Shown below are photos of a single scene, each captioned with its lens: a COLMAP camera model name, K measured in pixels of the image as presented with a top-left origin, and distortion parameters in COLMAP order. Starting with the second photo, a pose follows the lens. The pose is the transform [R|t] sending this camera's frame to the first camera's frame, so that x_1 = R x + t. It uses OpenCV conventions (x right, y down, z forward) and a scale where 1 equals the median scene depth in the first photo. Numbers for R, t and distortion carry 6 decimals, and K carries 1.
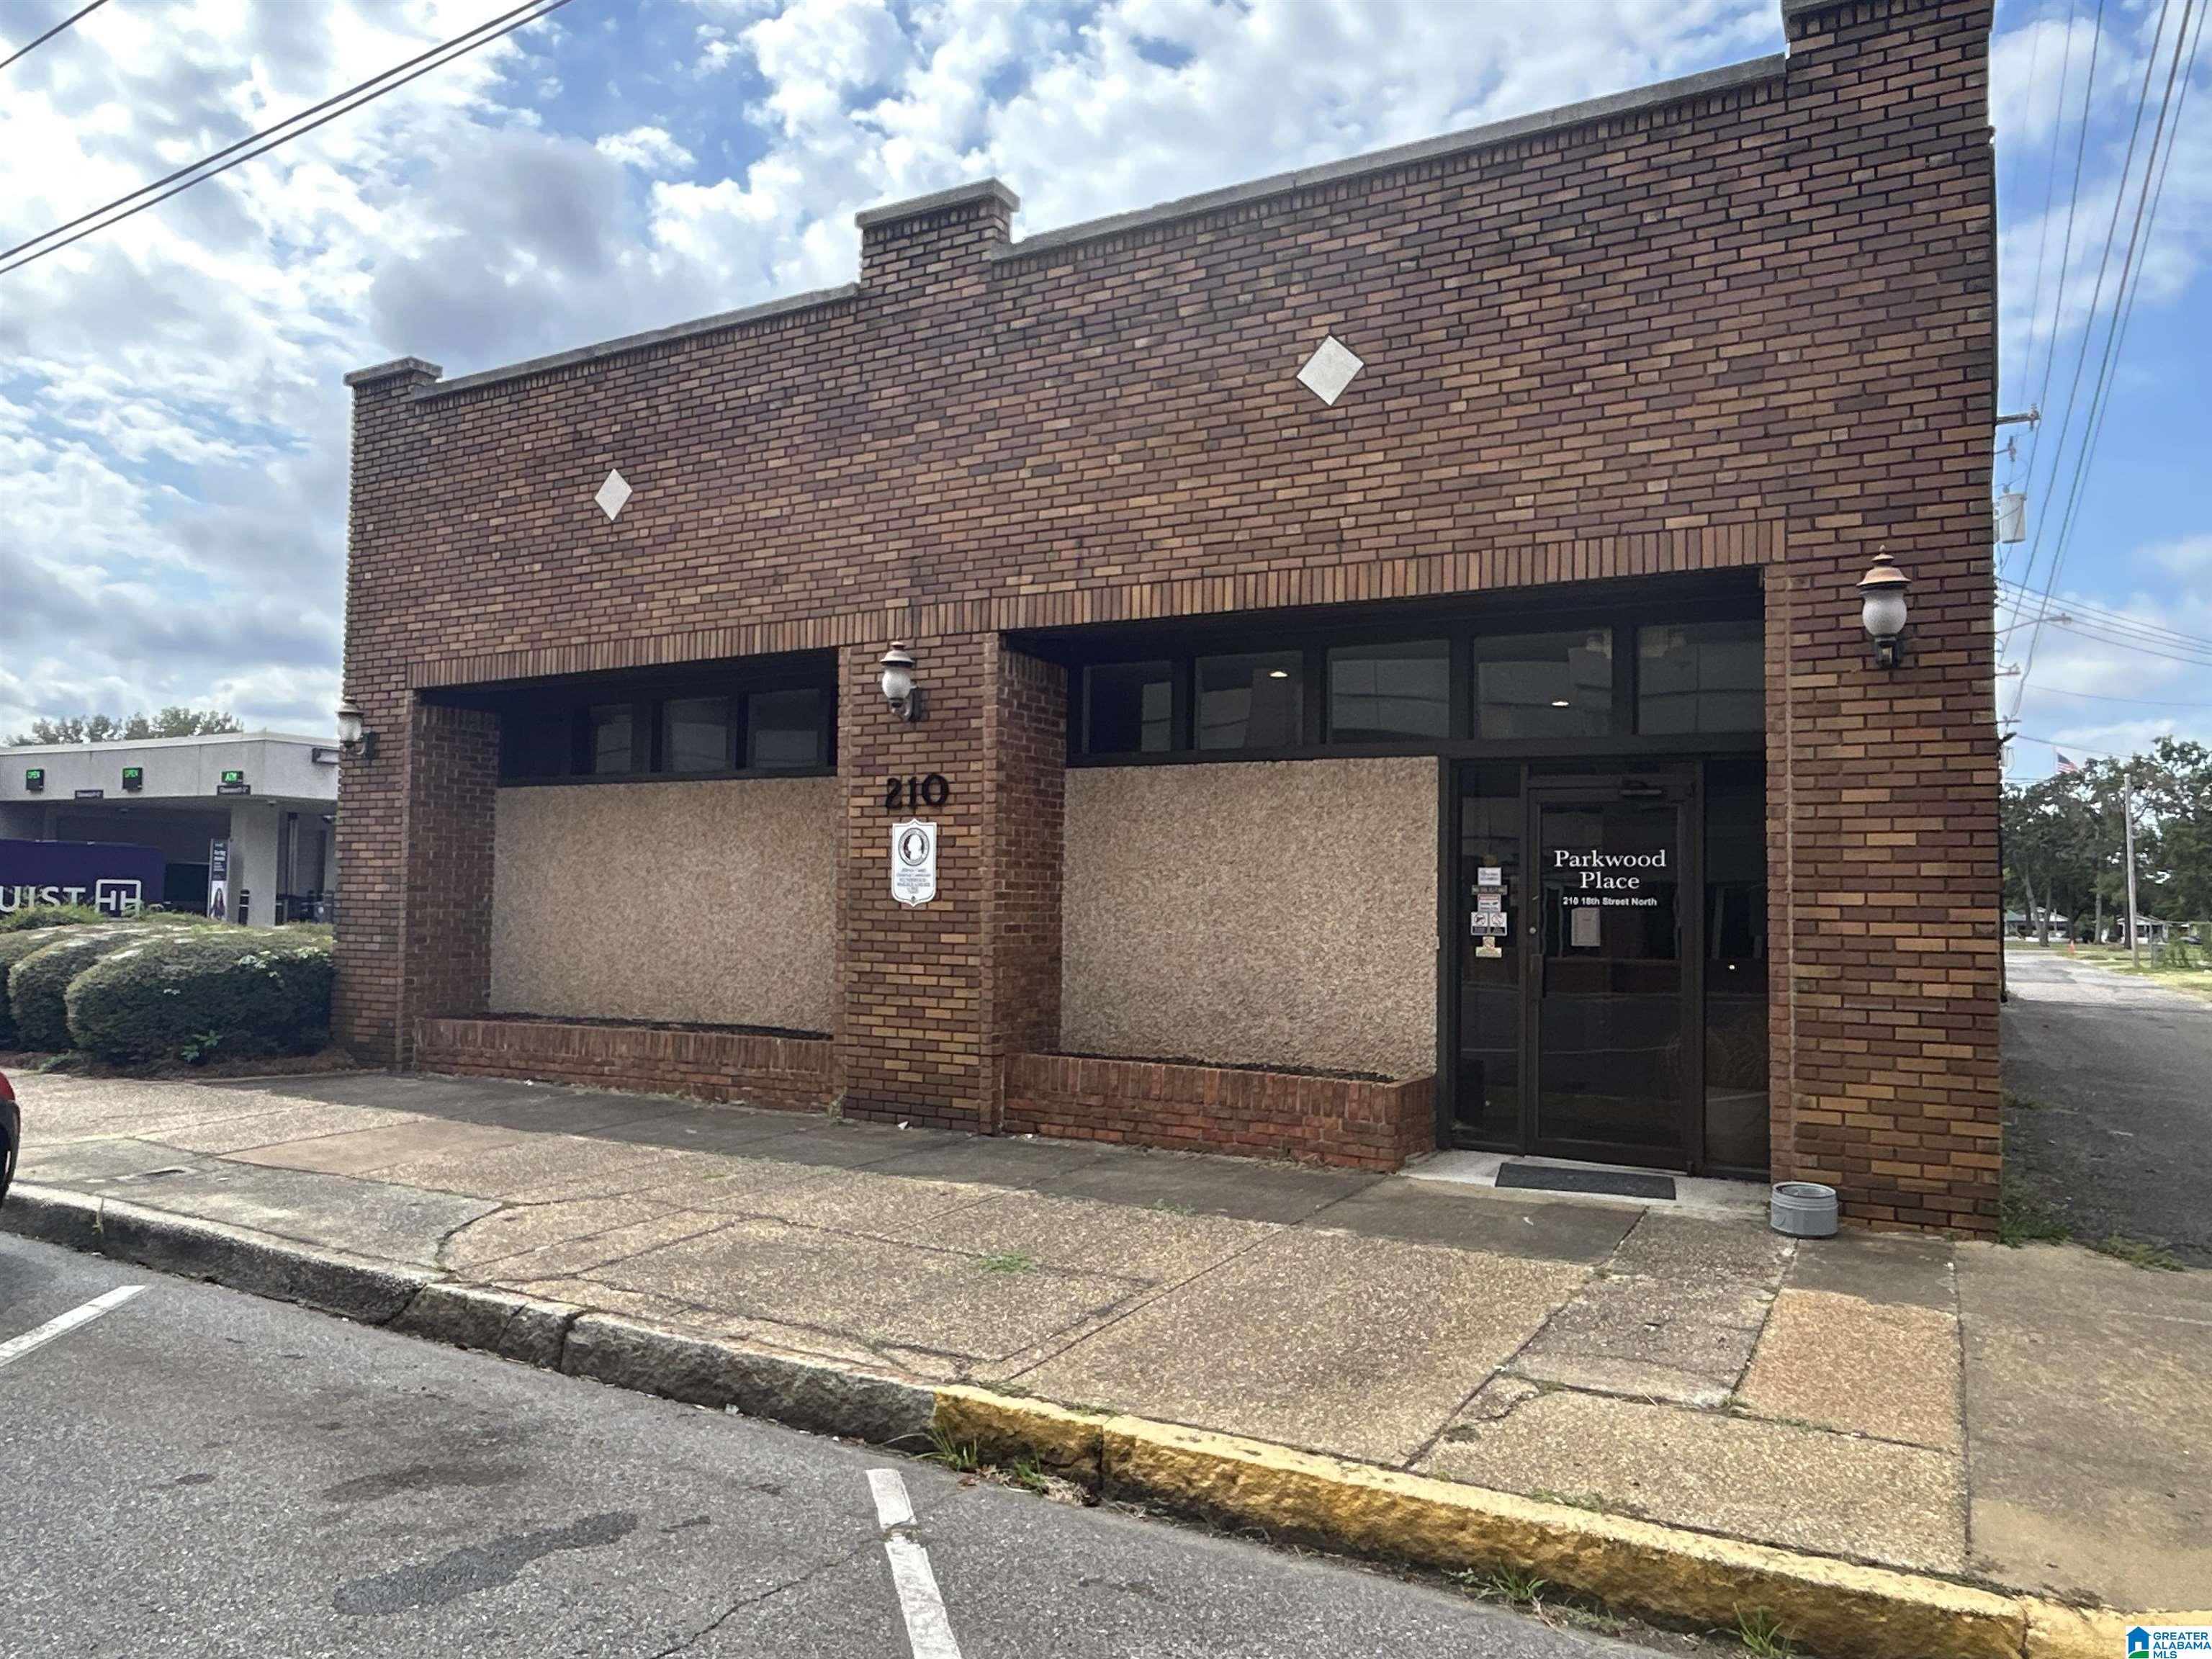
lens RADIAL K [[1501.0, 0, 1109.6], [0, 1501.0, 823.9], [0, 0, 1]] dist [0.002356, -0.014060]
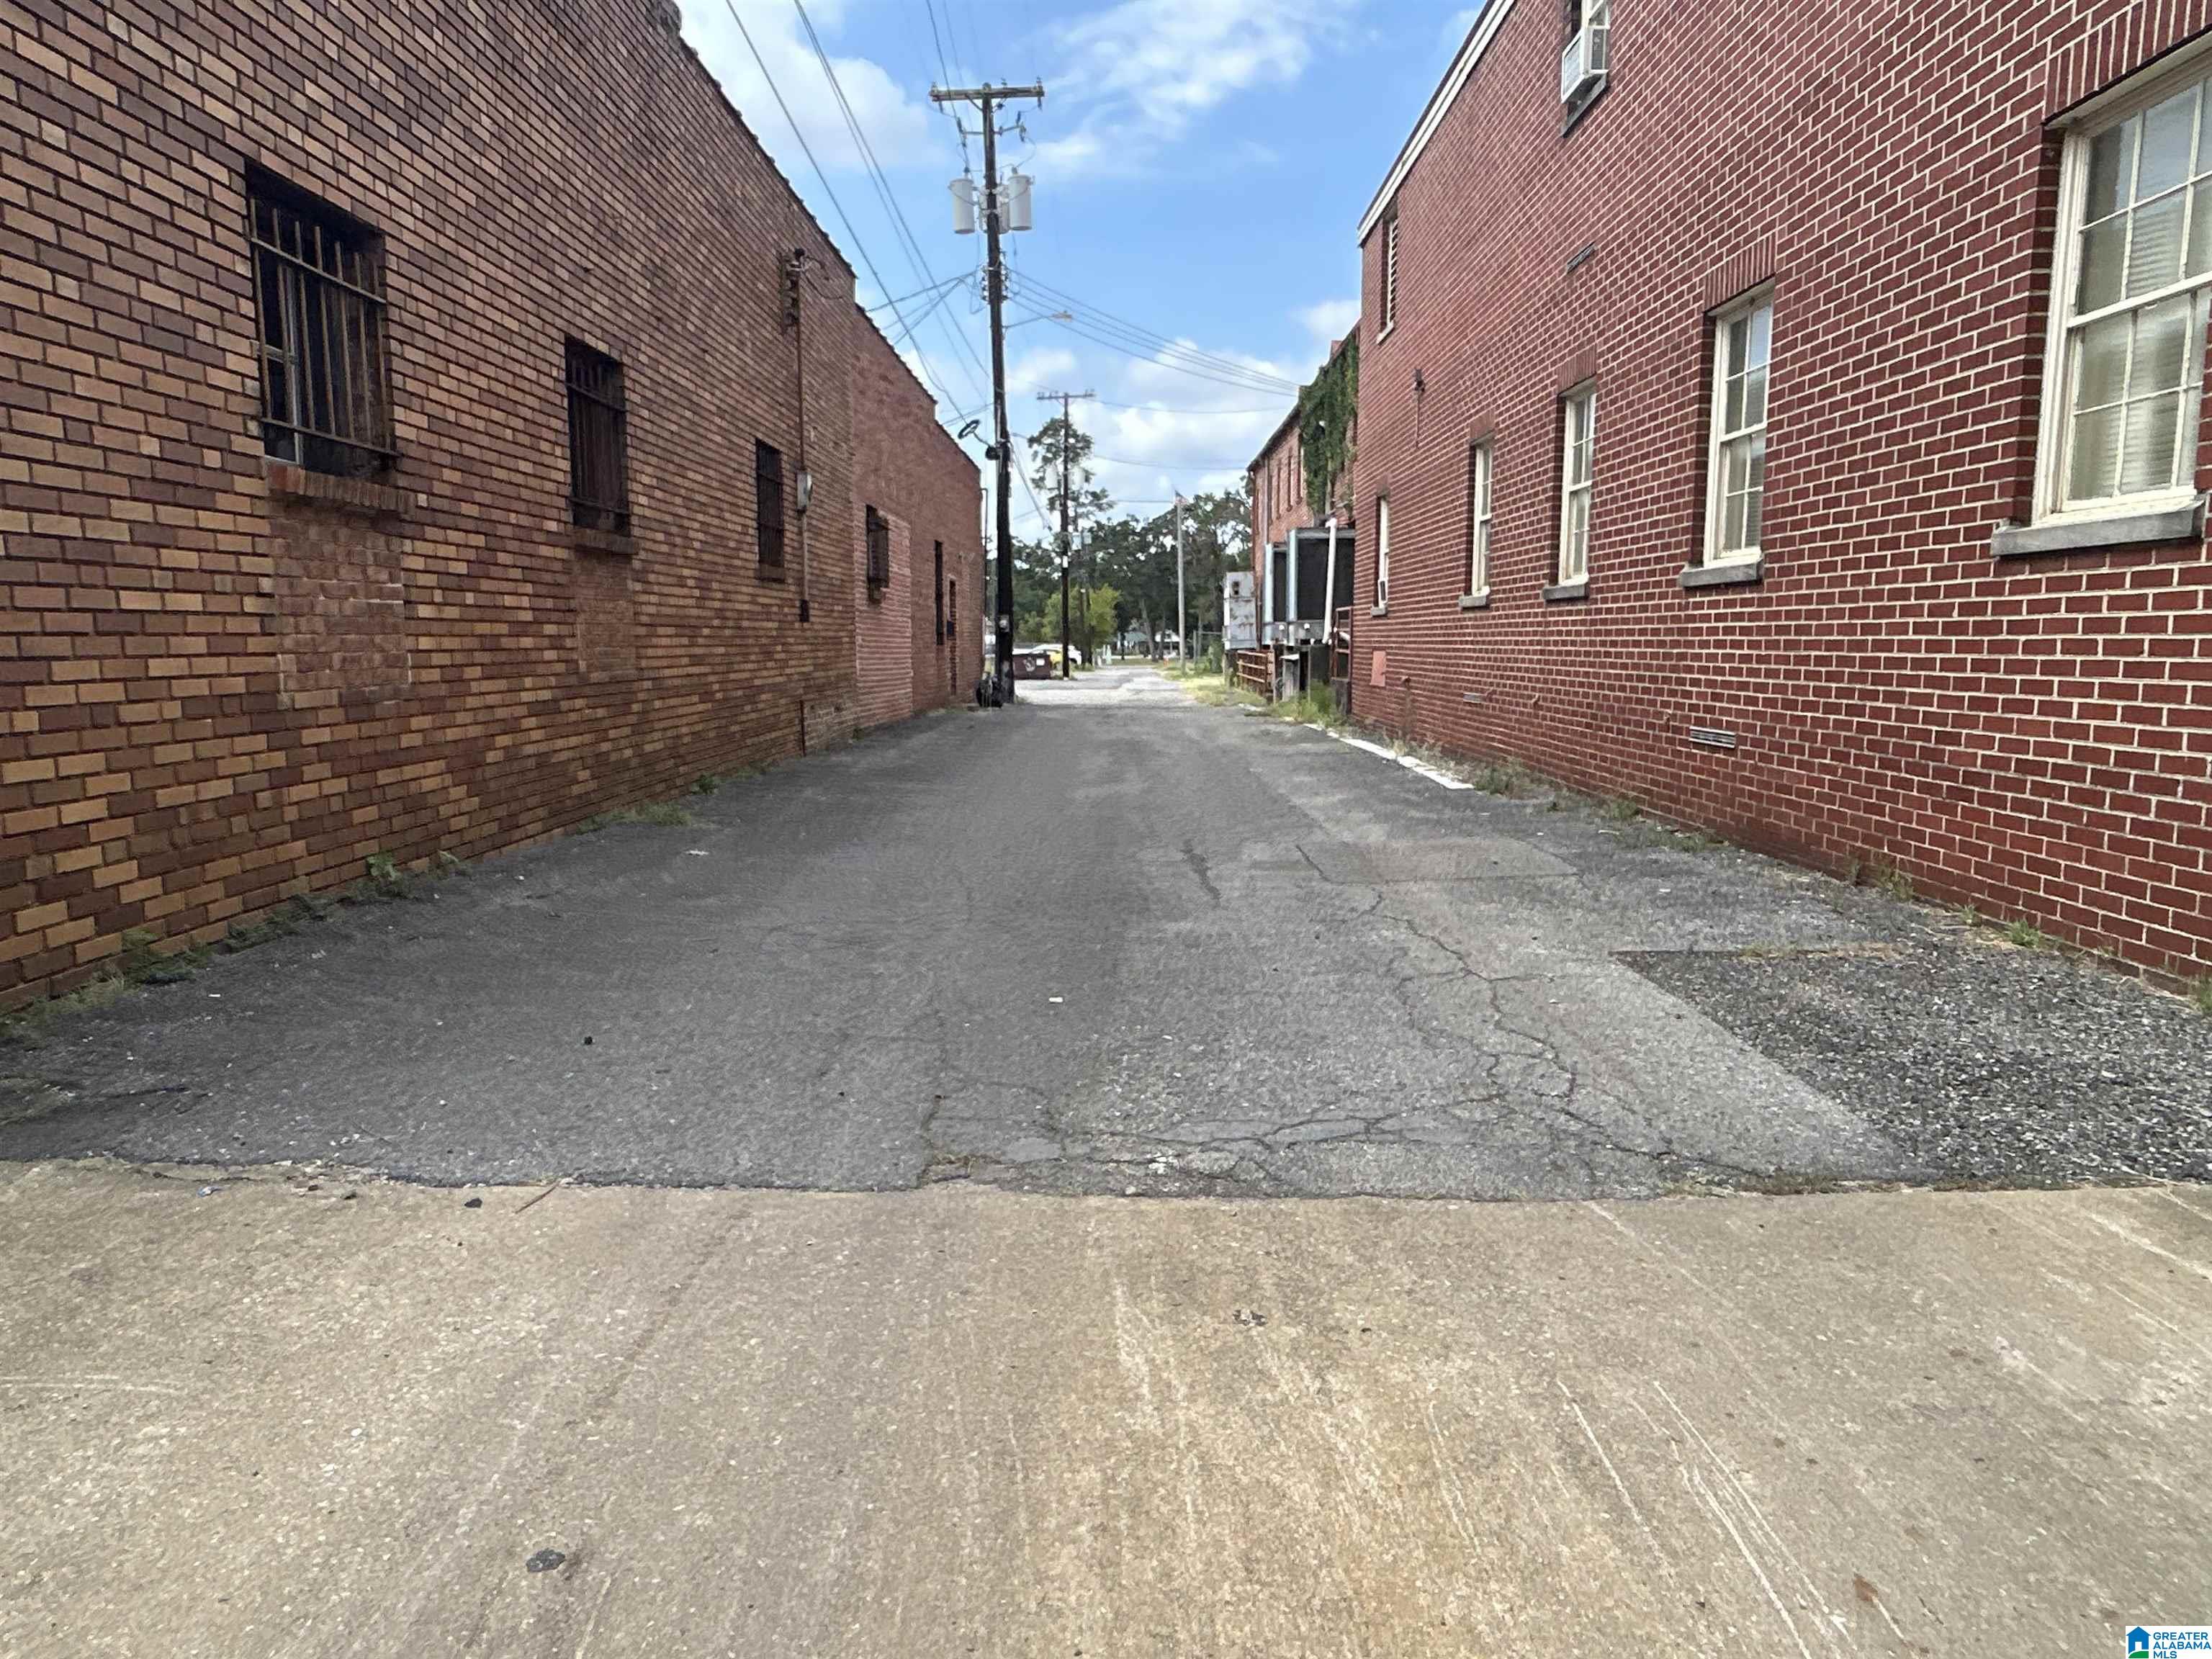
lens RADIAL K [[1501.0, 0, 1091.5], [0, 1501.0, 845.0], [0, 0, 1]] dist [0.002356, -0.014060]
pose [[0.879211, -0.084738, 0.468837, 0.527098], [-0.005676, 0.982123, 0.188154, 0.062769], [-0.476400, -0.168088, 0.863012, 0.265810]]
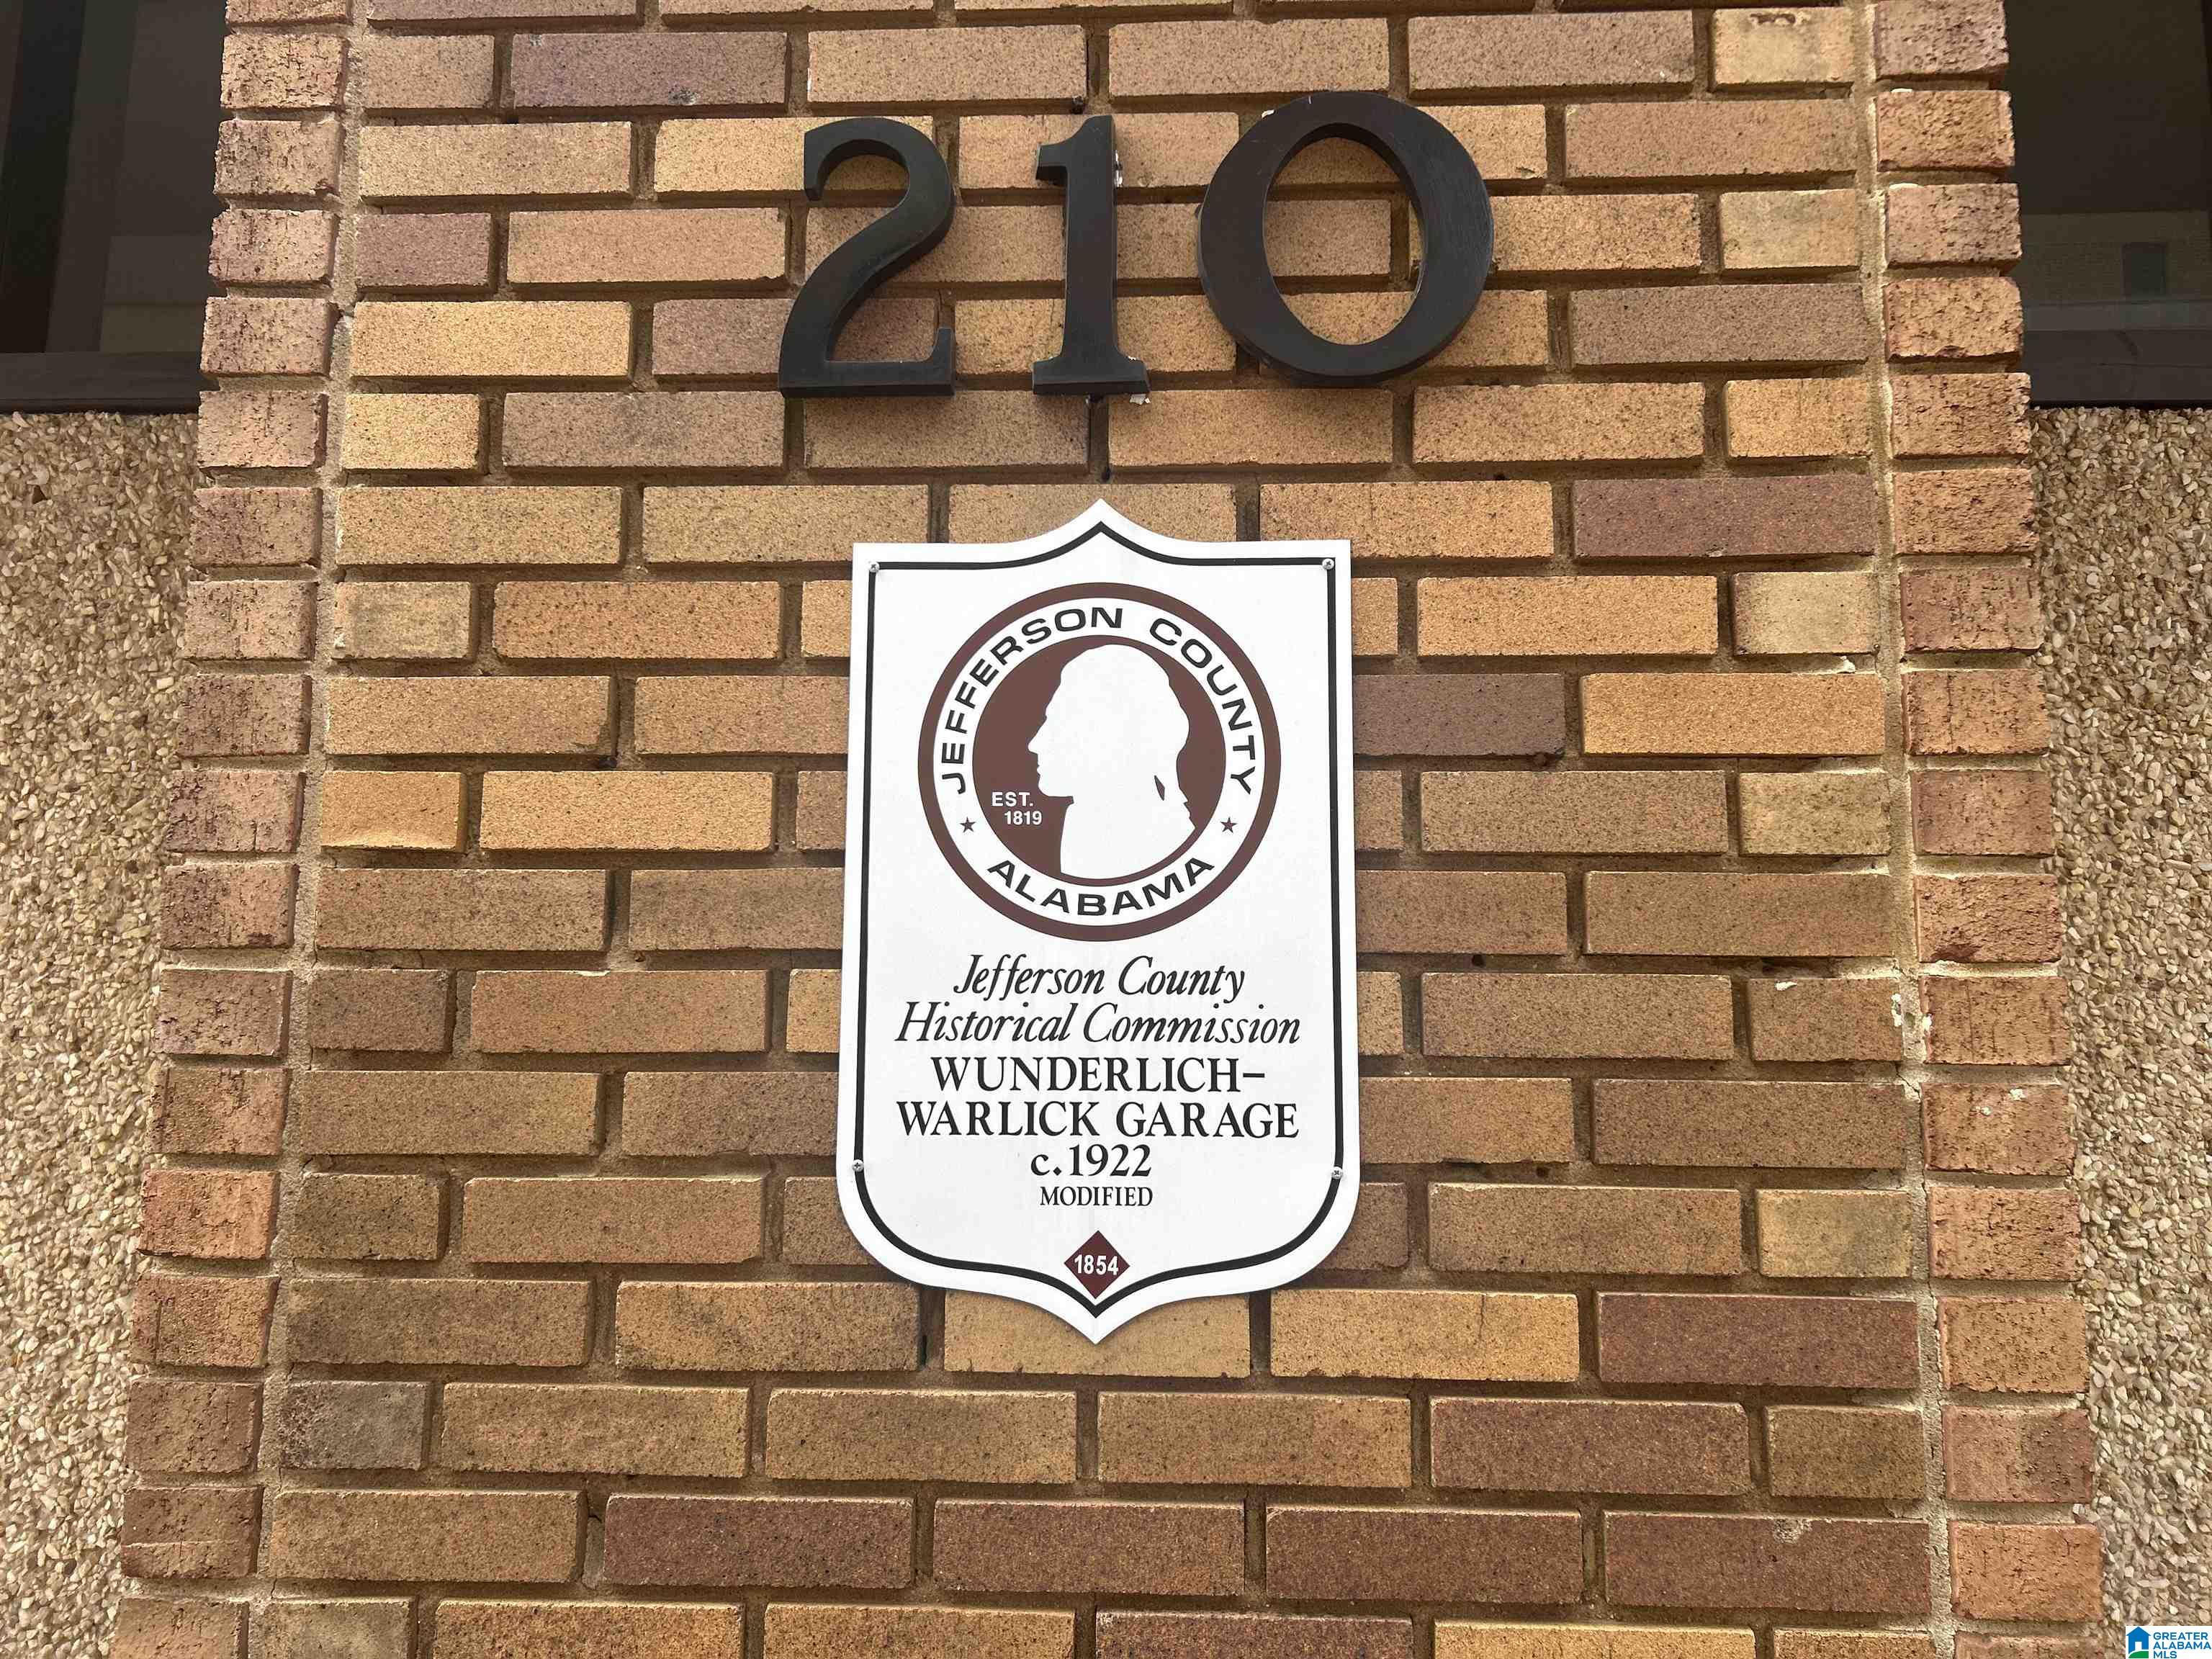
lens RADIAL K [[1657.8, 0, 1108.4], [0, 1657.8, 824.3], [0, 0, 1]] dist [0.050953, -0.051385]
pose [[0.885493, 0.053891, 0.461517, -0.183194], [-0.020338, 0.996795, -0.077372, 0.028912], [-0.464207, 0.059126, 0.883751, 0.892808]]
